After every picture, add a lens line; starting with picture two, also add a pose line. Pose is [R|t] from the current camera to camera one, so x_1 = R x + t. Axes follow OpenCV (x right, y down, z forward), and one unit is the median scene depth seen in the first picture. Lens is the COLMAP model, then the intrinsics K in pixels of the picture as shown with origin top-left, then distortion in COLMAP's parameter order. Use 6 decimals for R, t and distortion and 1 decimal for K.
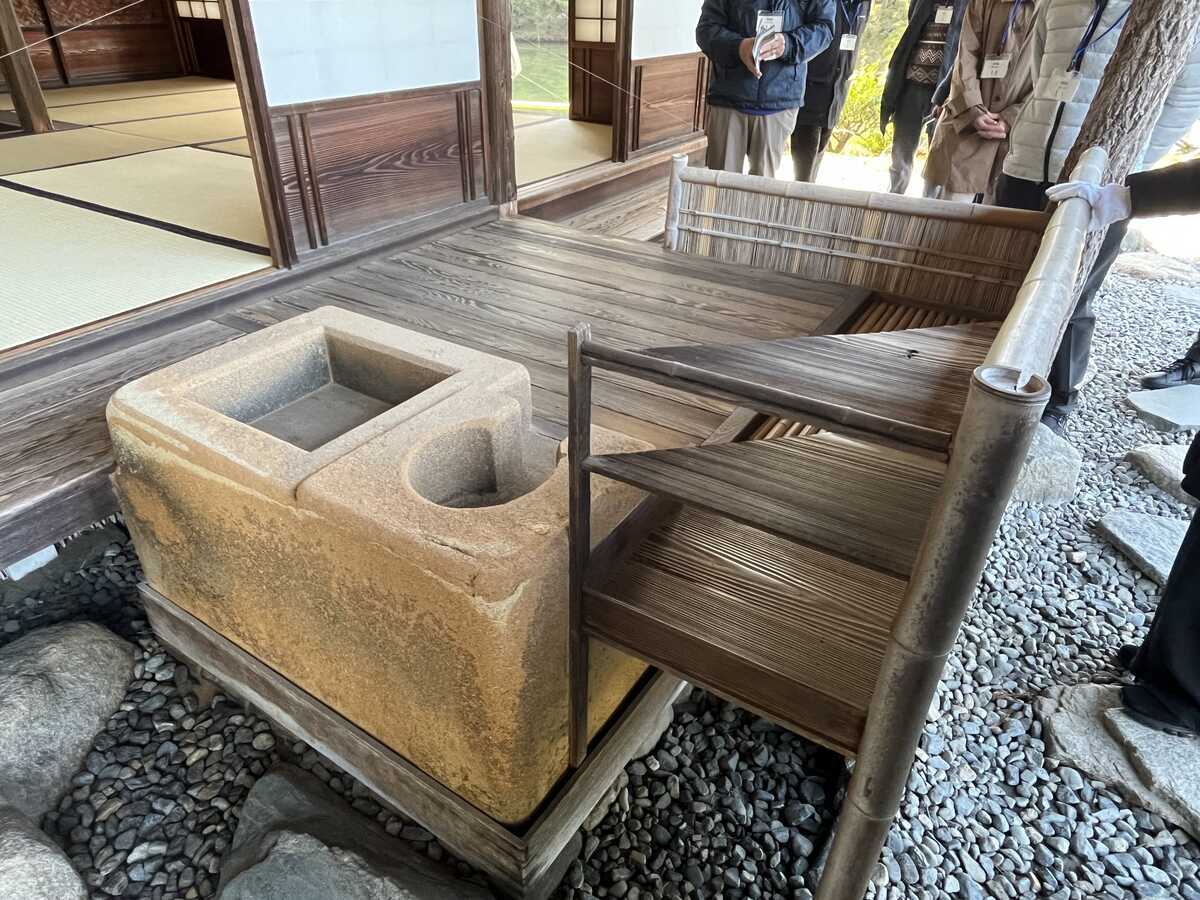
lens RADIAL K [[754.1, 0, 597.7], [0, 754.1, 448.3], [0, 0, 1]] dist [-0.001864, -0.001543]
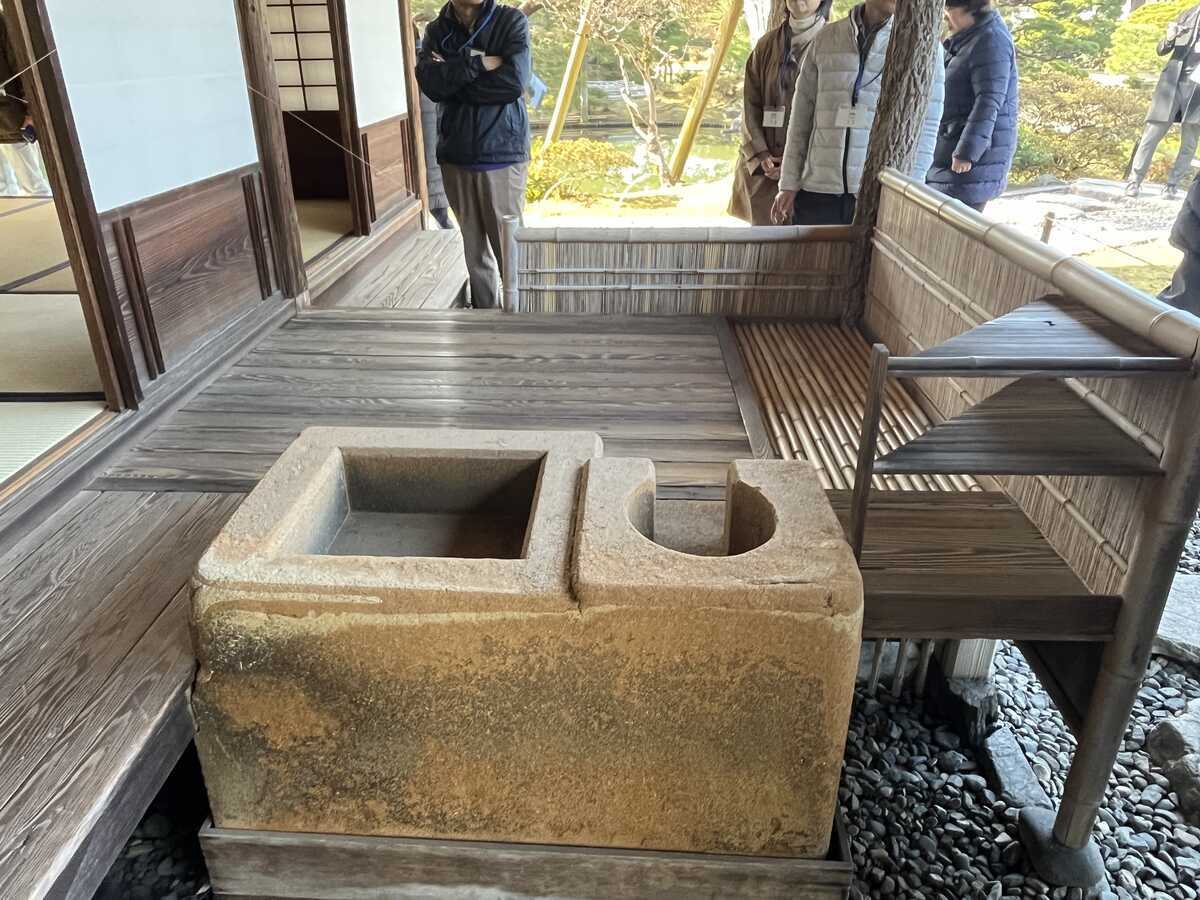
lens RADIAL K [[857.4, 0, 597.7], [0, 857.4, 449.6], [0, 0, 1]] dist [-0.004018, -0.000448]
pose [[0.867338, -0.233103, 0.439760, -0.390497], [0.277160, 0.960082, -0.037733, -0.031025], [-0.413410, 0.154611, 0.897322, 0.009967]]
